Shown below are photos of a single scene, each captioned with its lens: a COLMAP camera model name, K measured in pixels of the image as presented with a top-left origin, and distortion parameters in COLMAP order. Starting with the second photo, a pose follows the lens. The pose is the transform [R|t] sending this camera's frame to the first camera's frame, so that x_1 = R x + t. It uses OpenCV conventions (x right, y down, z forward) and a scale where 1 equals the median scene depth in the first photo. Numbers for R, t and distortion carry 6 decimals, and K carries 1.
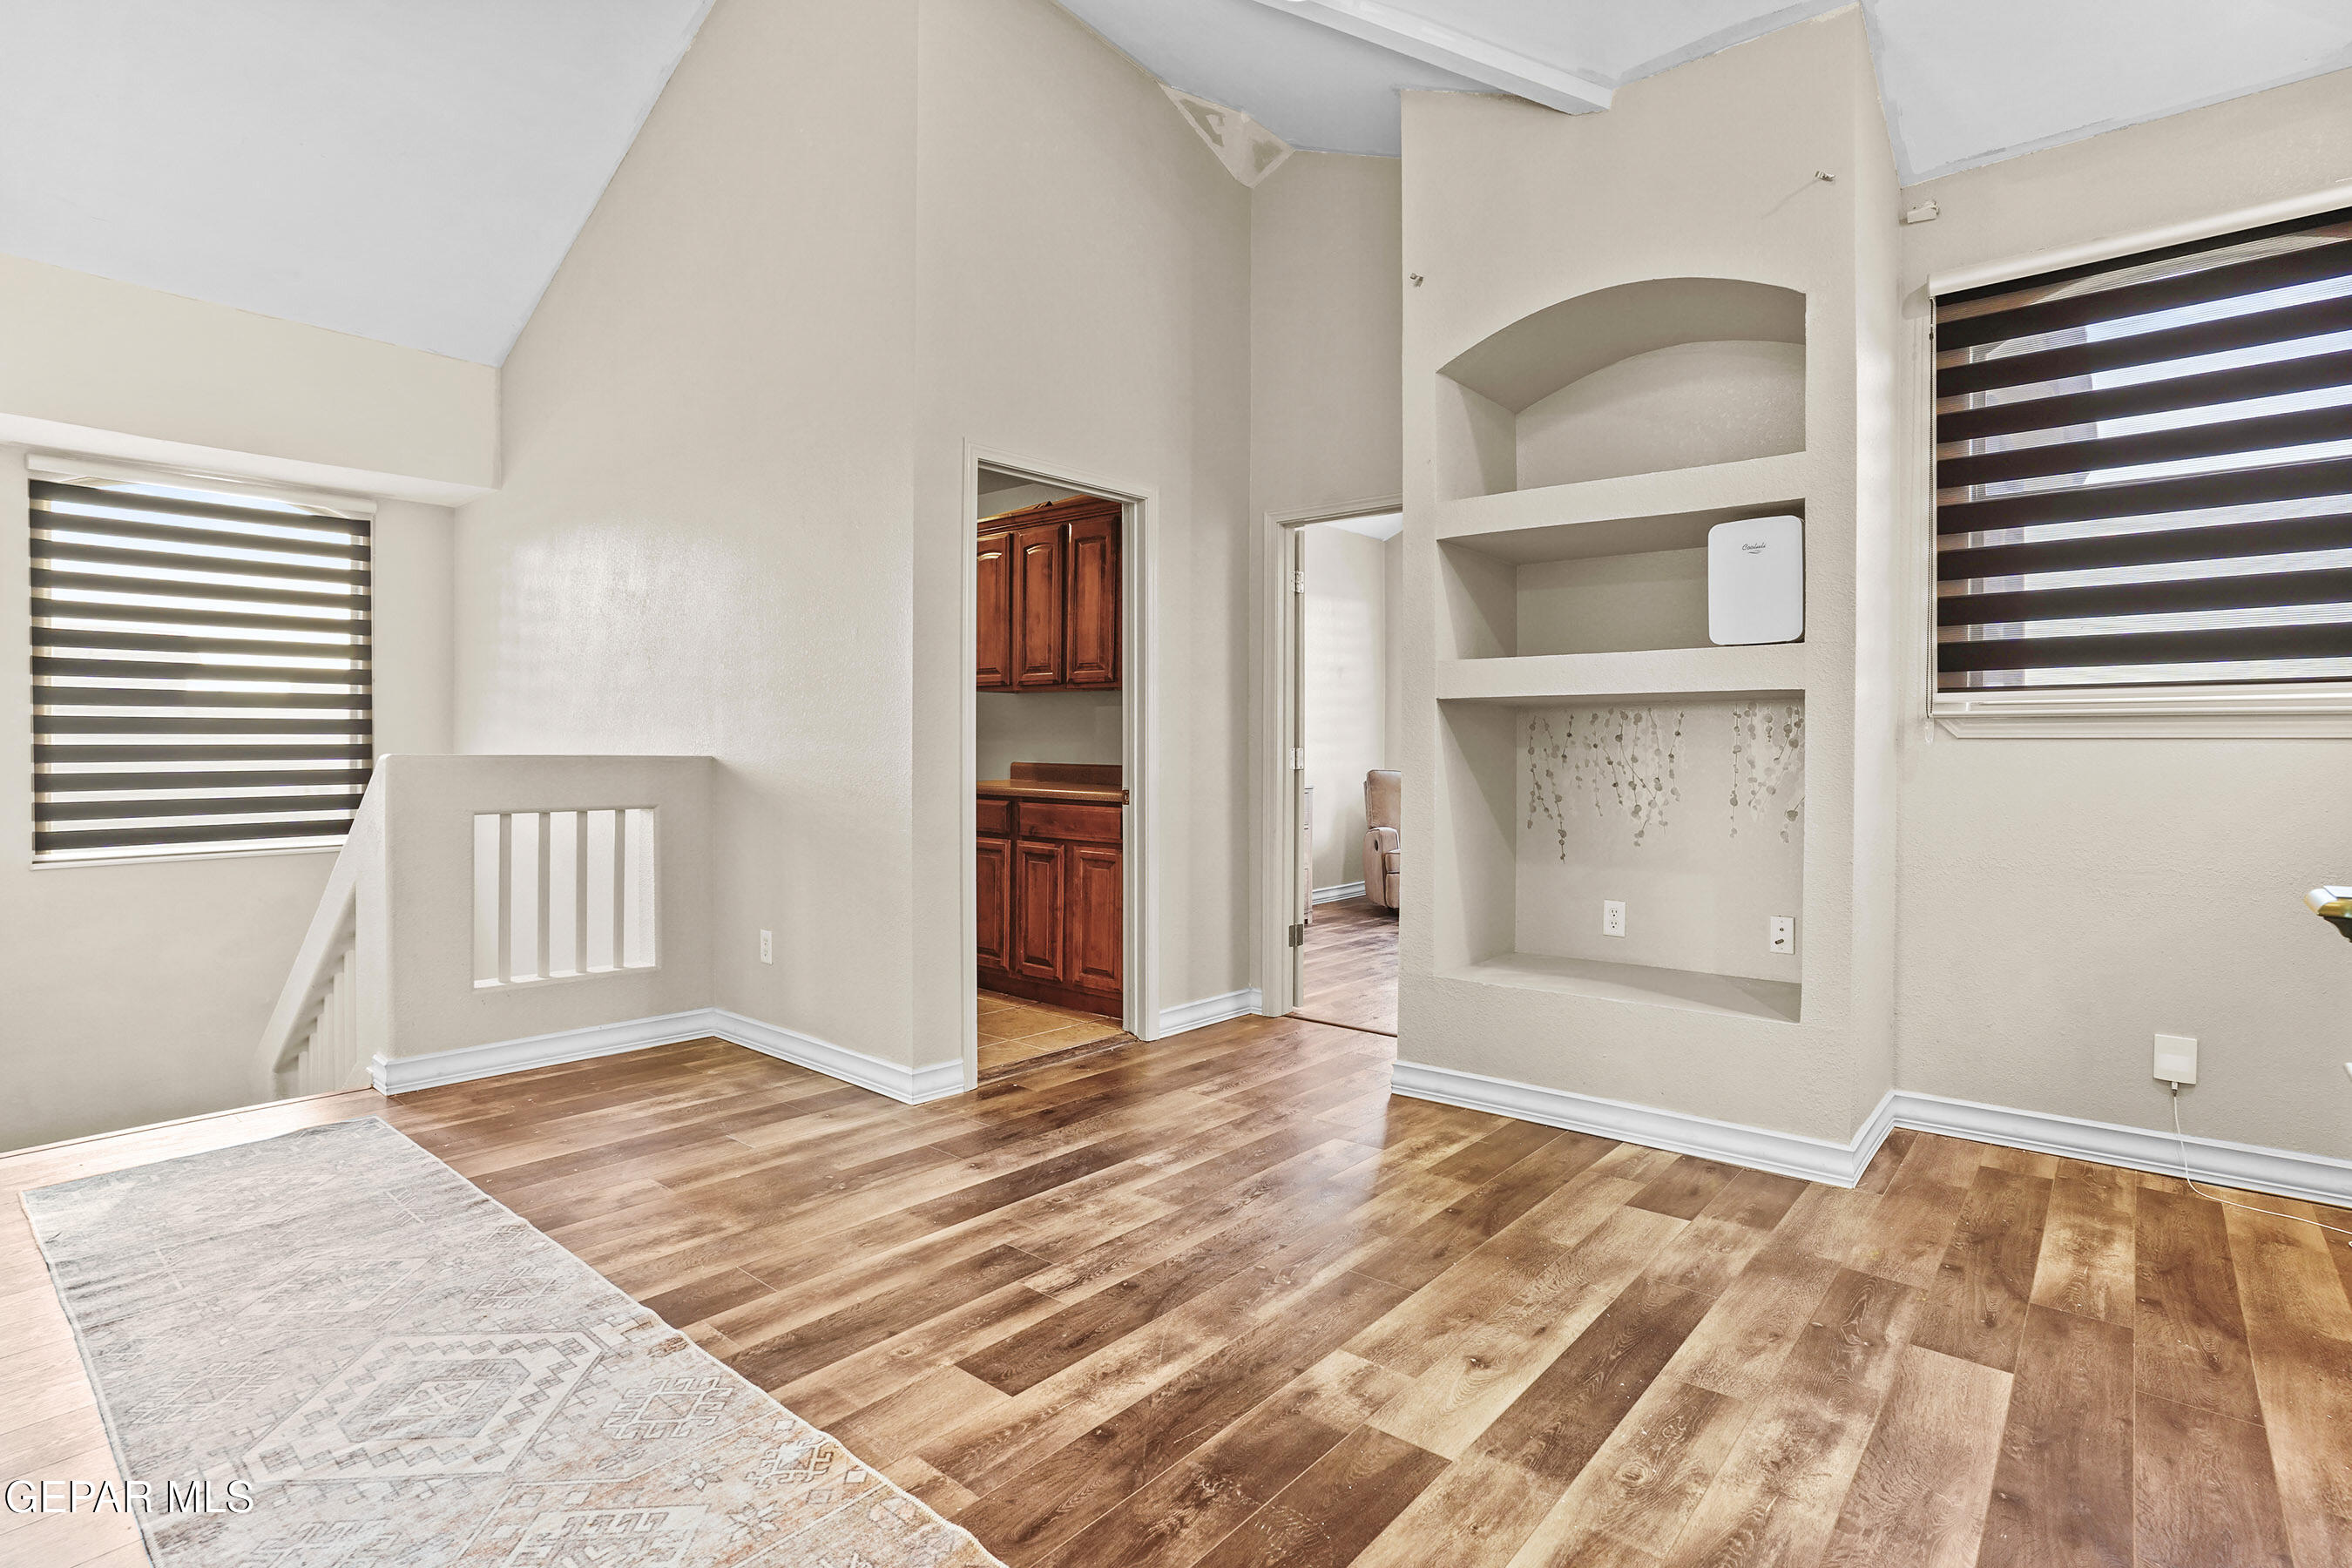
lens RADIAL K [[1148.0, 0, 1174.9], [0, 1148.0, 773.3], [0, 0, 1]] dist [-0.030915, 0.011209]
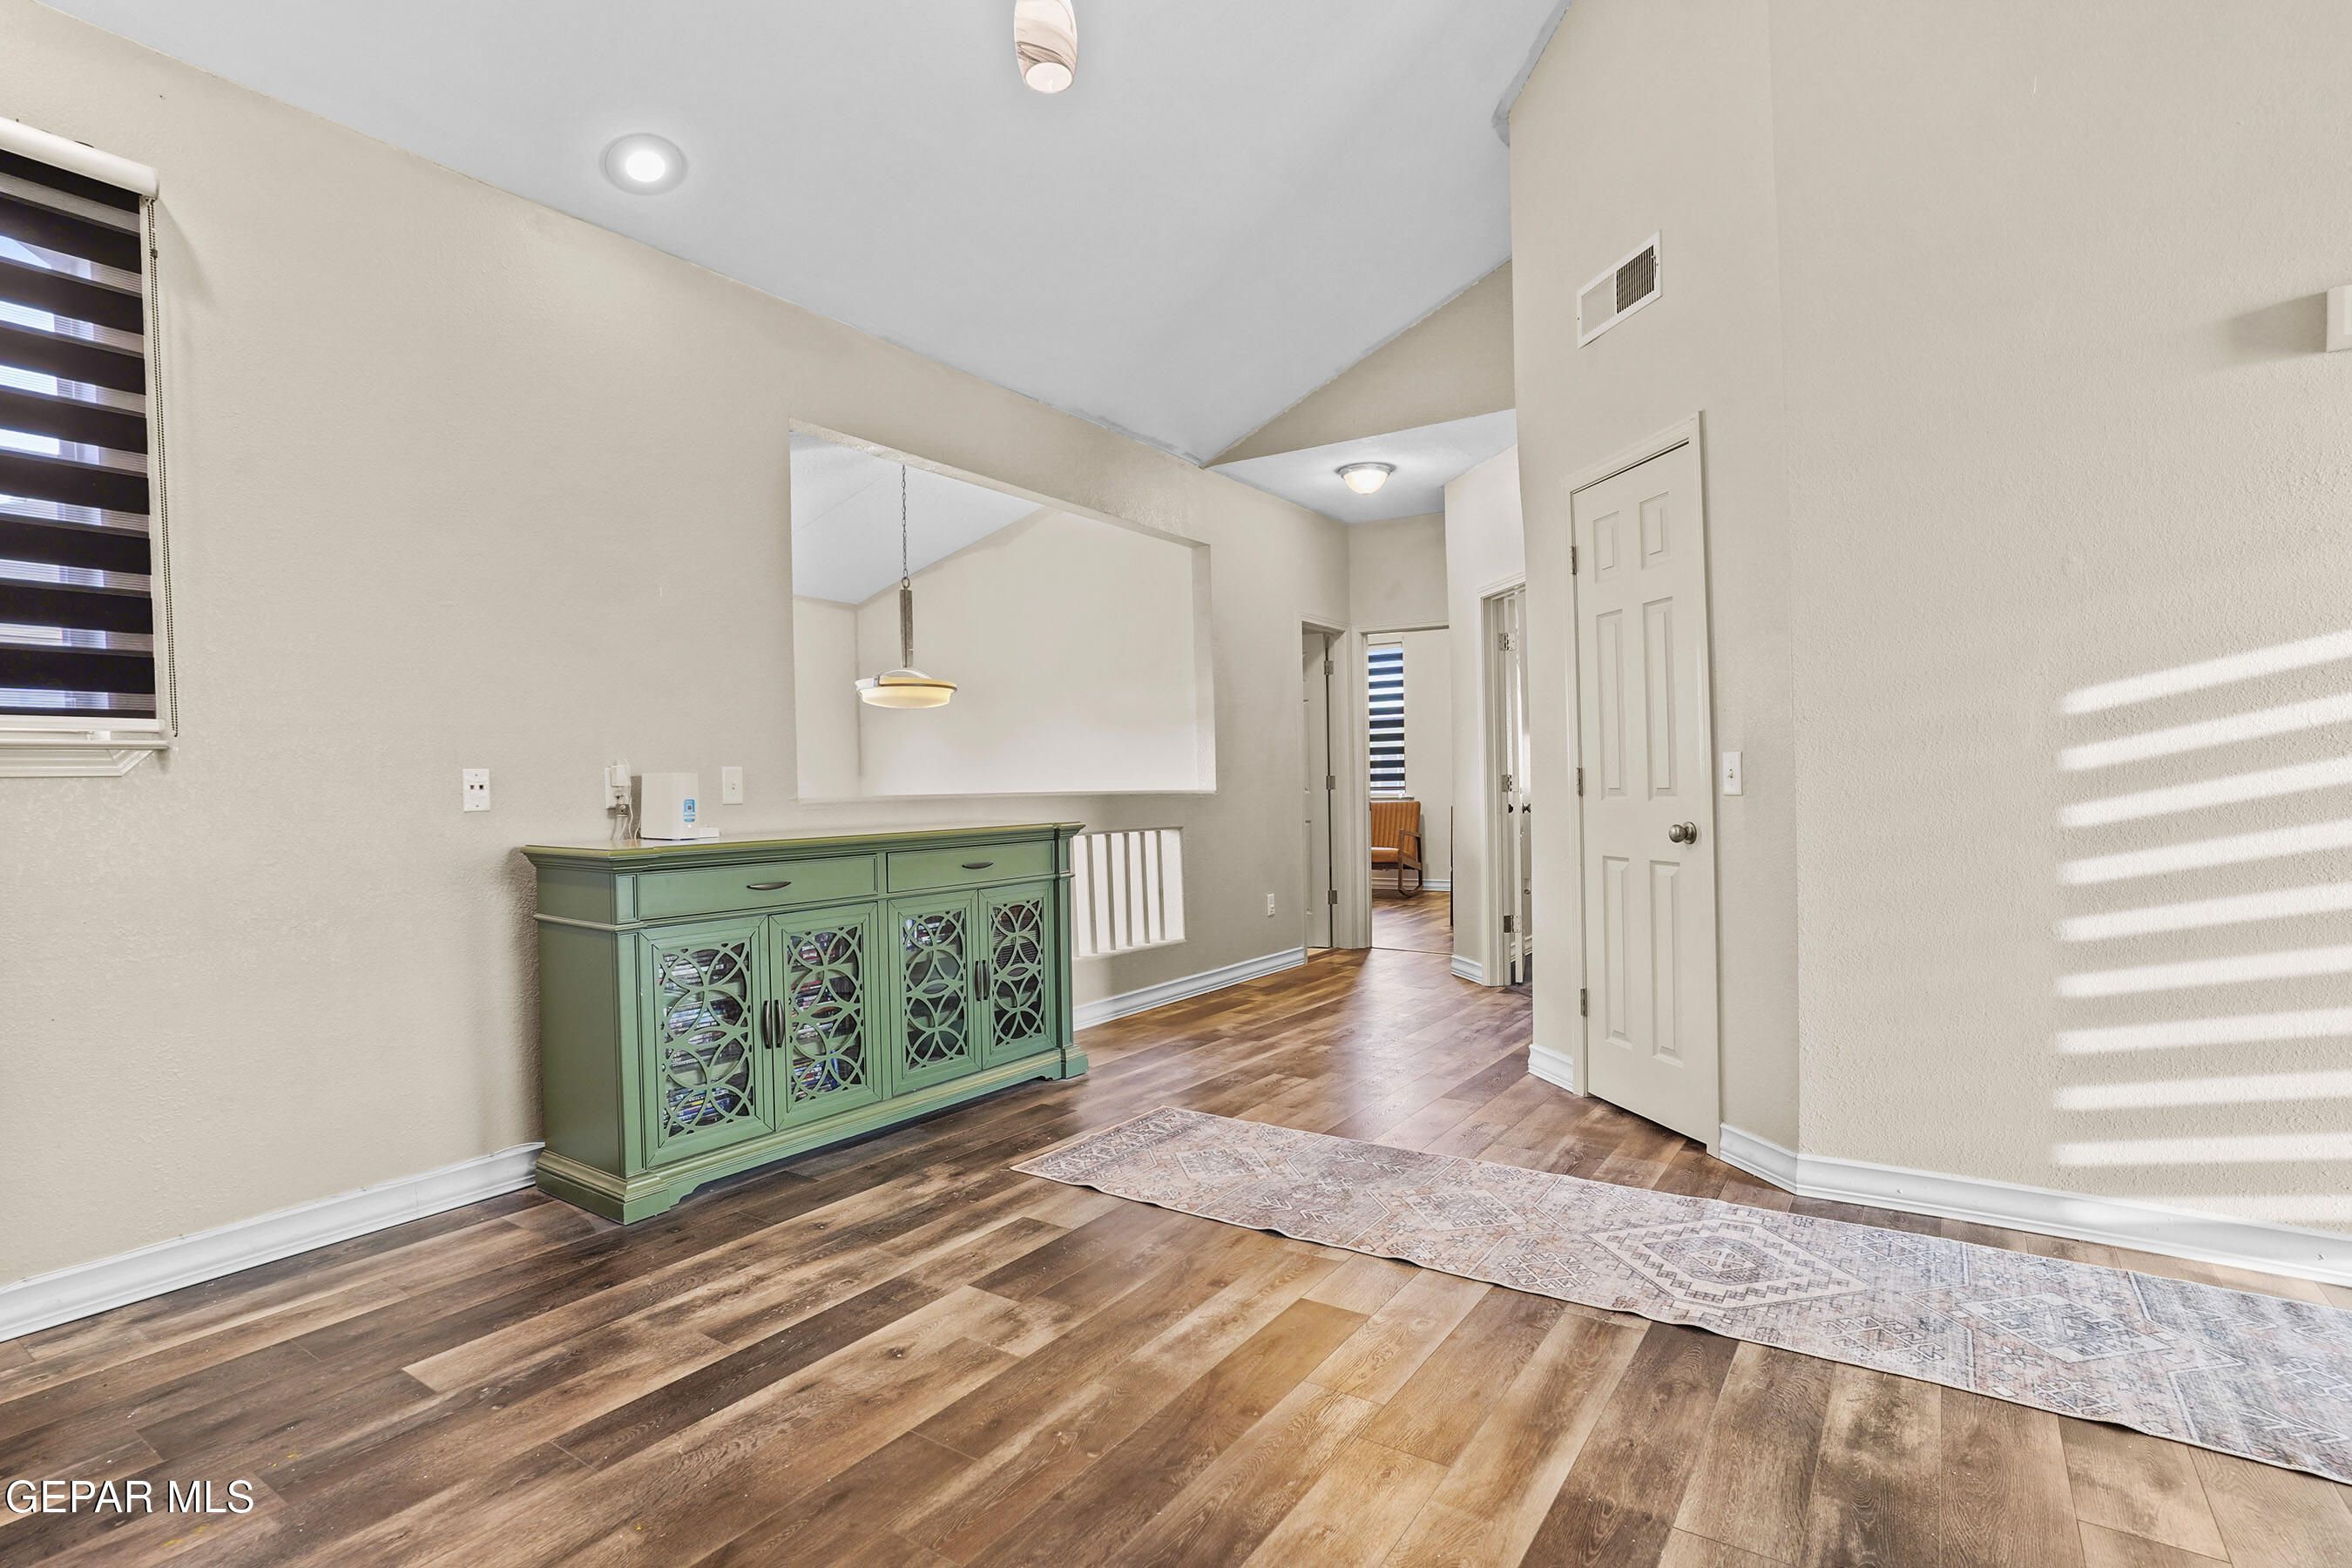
lens RADIAL K [[1148.0, 0, 1173.9], [0, 1148.0, 781.2], [0, 0, 1]] dist [-0.030915, 0.011209]
pose [[-0.993644, 0.014053, -0.111692, 0.114133], [0.011814, 0.999716, 0.020686, -0.039495], [0.111951, 0.019235, -0.993528, 2.000583]]
